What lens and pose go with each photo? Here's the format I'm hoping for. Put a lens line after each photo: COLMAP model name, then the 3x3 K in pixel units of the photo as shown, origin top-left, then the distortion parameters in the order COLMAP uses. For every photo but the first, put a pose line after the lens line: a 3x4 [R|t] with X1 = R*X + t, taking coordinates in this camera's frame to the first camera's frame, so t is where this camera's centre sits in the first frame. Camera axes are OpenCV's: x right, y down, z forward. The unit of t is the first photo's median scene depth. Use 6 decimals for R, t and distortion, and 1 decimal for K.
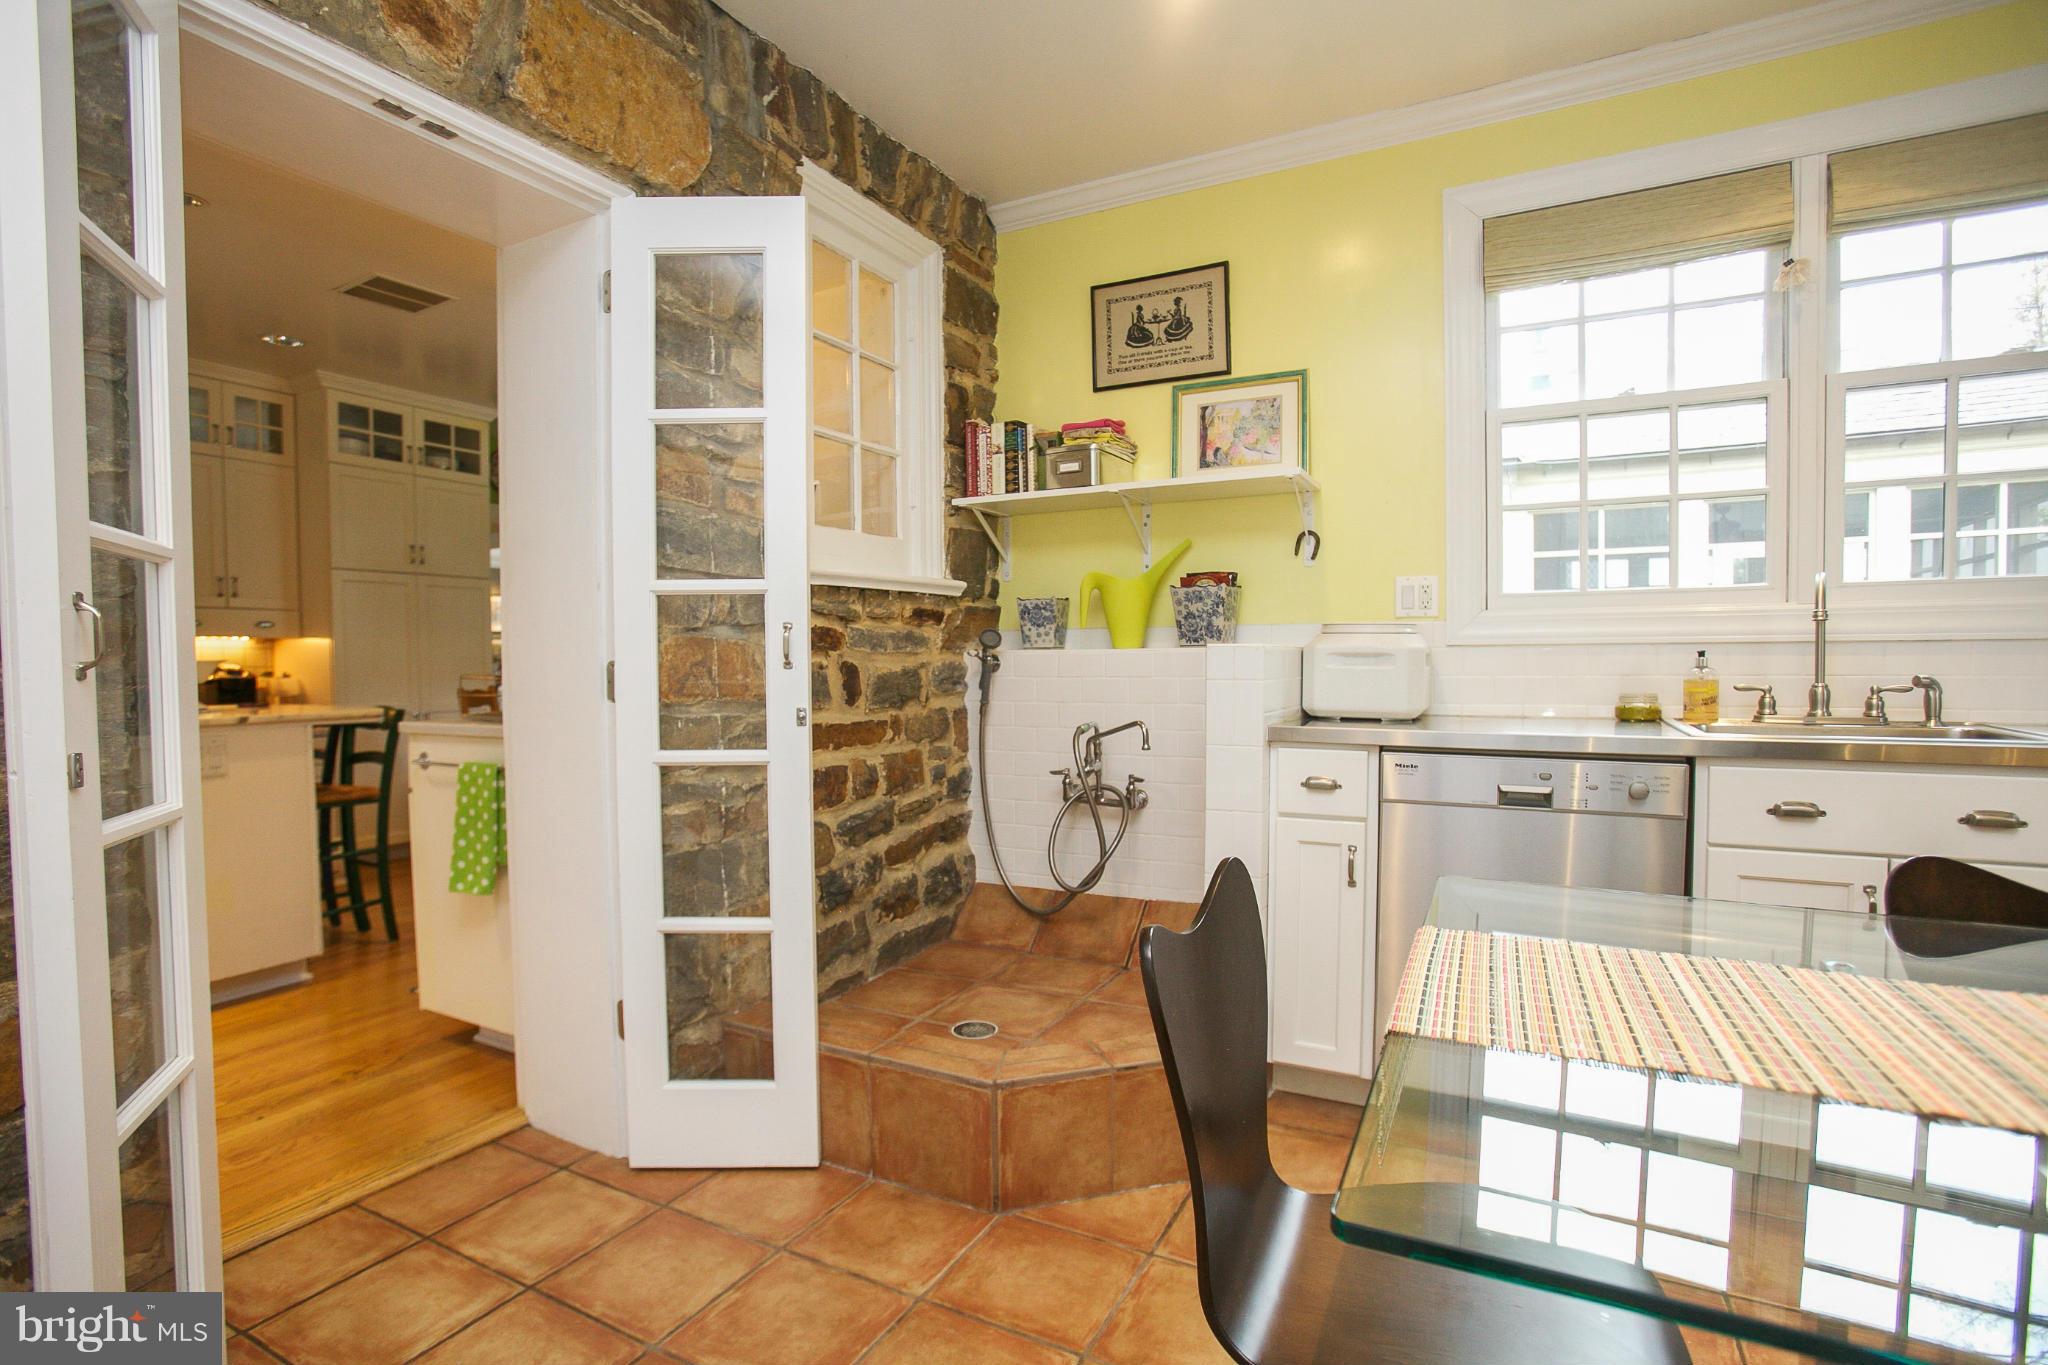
lens RADIAL K [[1055.0, 0, 1024.0], [0, 1055.0, 682.5], [0, 0, 1]] dist [-0.028638, 0.000293]
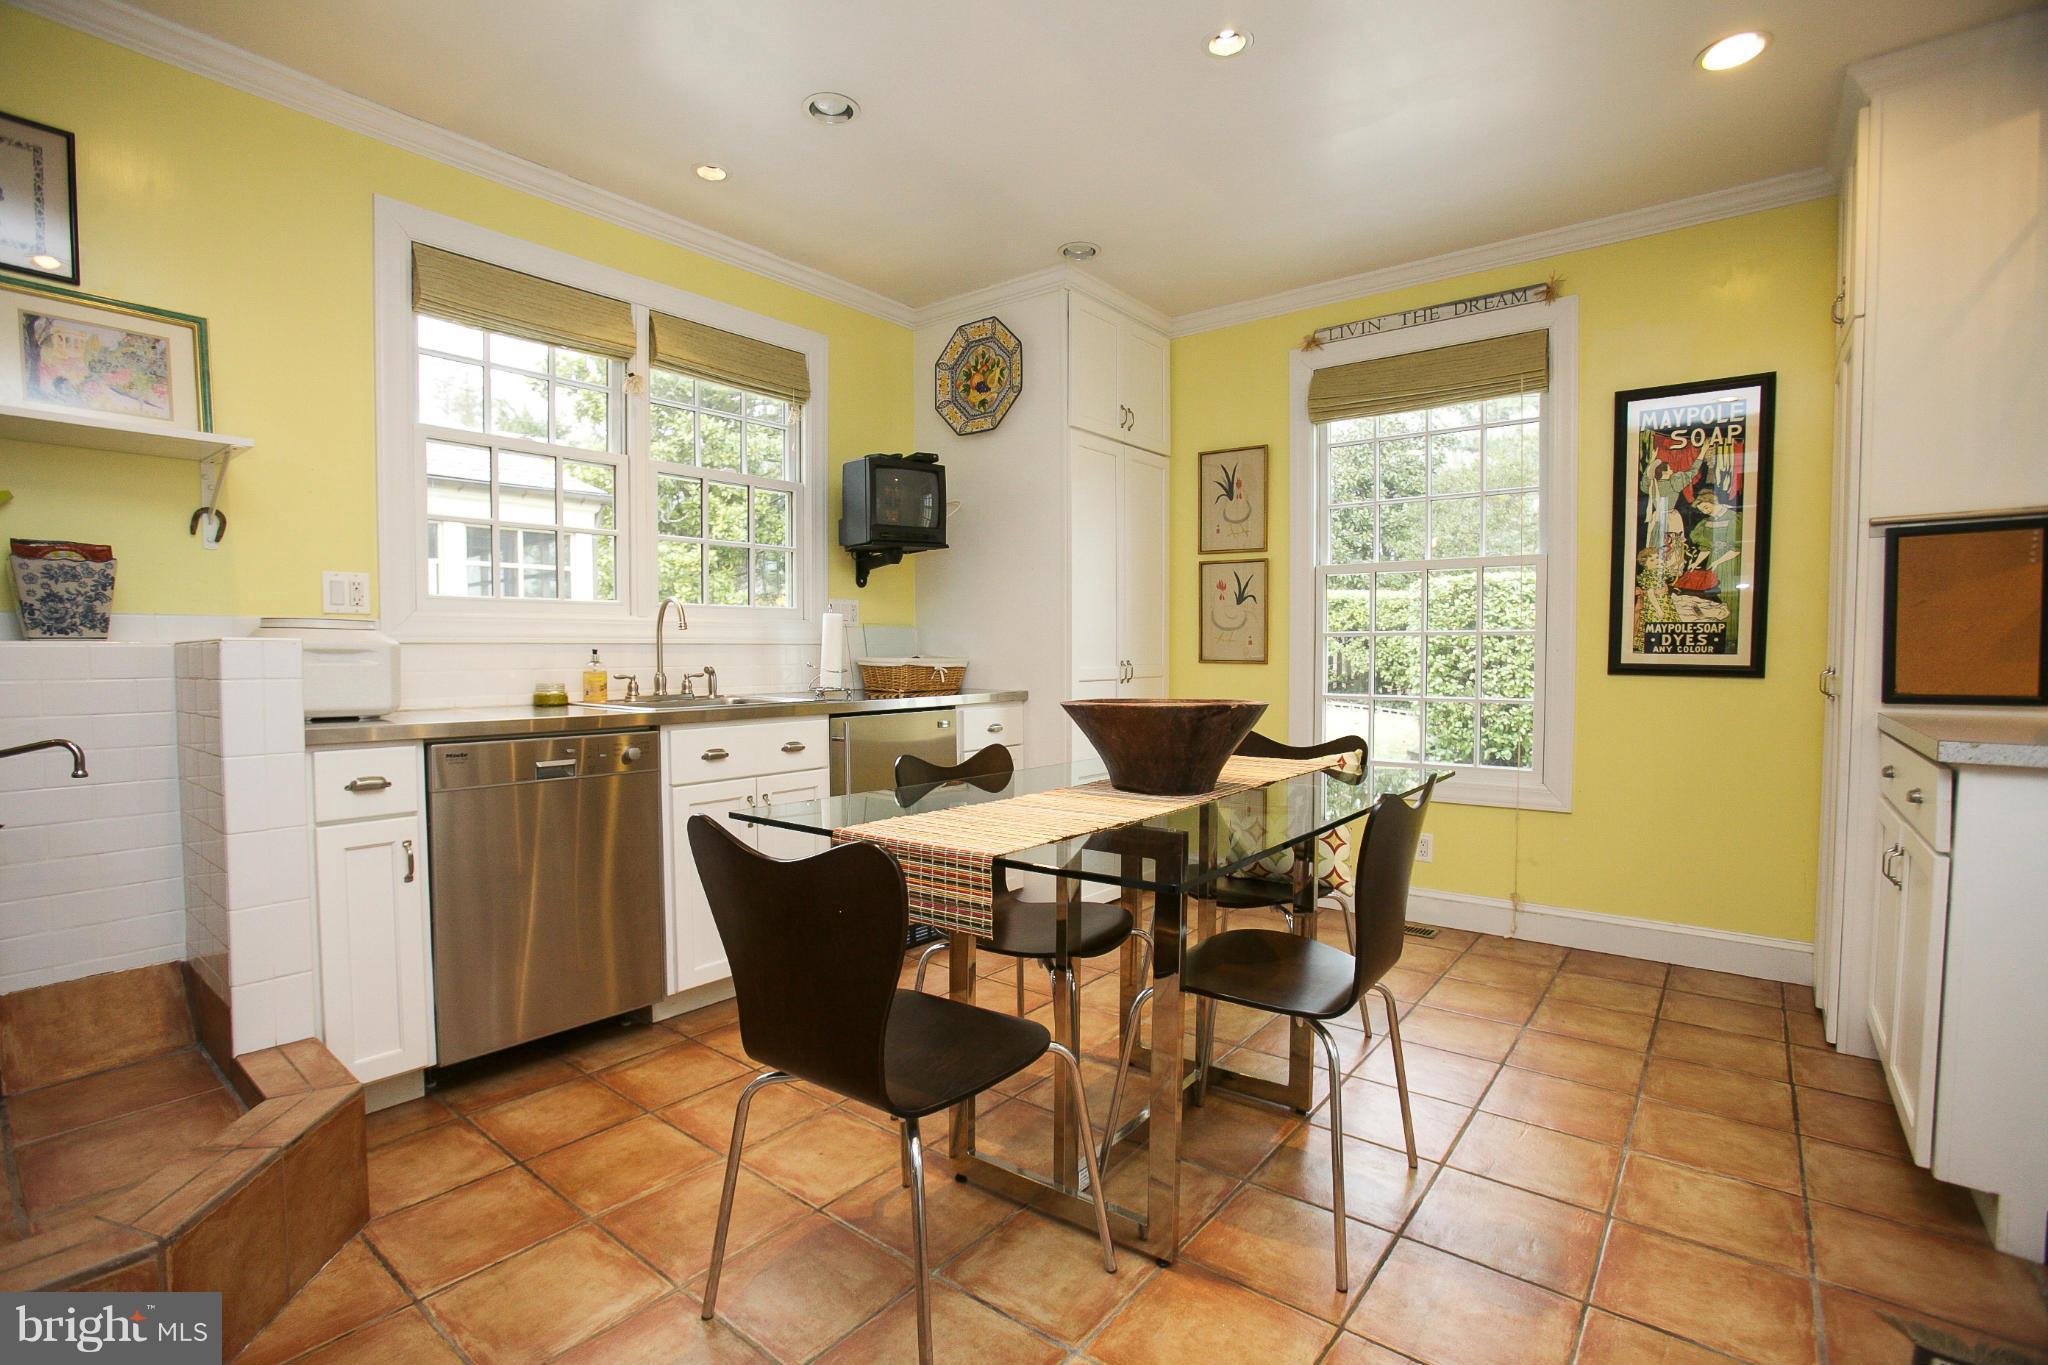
lens RADIAL K [[973.2, 0, 1024.0], [0, 973.2, 682.5], [0, 0, 1]] dist [0.000097, 0.000273]
pose [[0.175963, -0.025021, 0.984079, -0.448874], [0.025424, 0.999459, 0.020866, -0.000618], [-0.984068, 0.021348, 0.176504, 0.229256]]
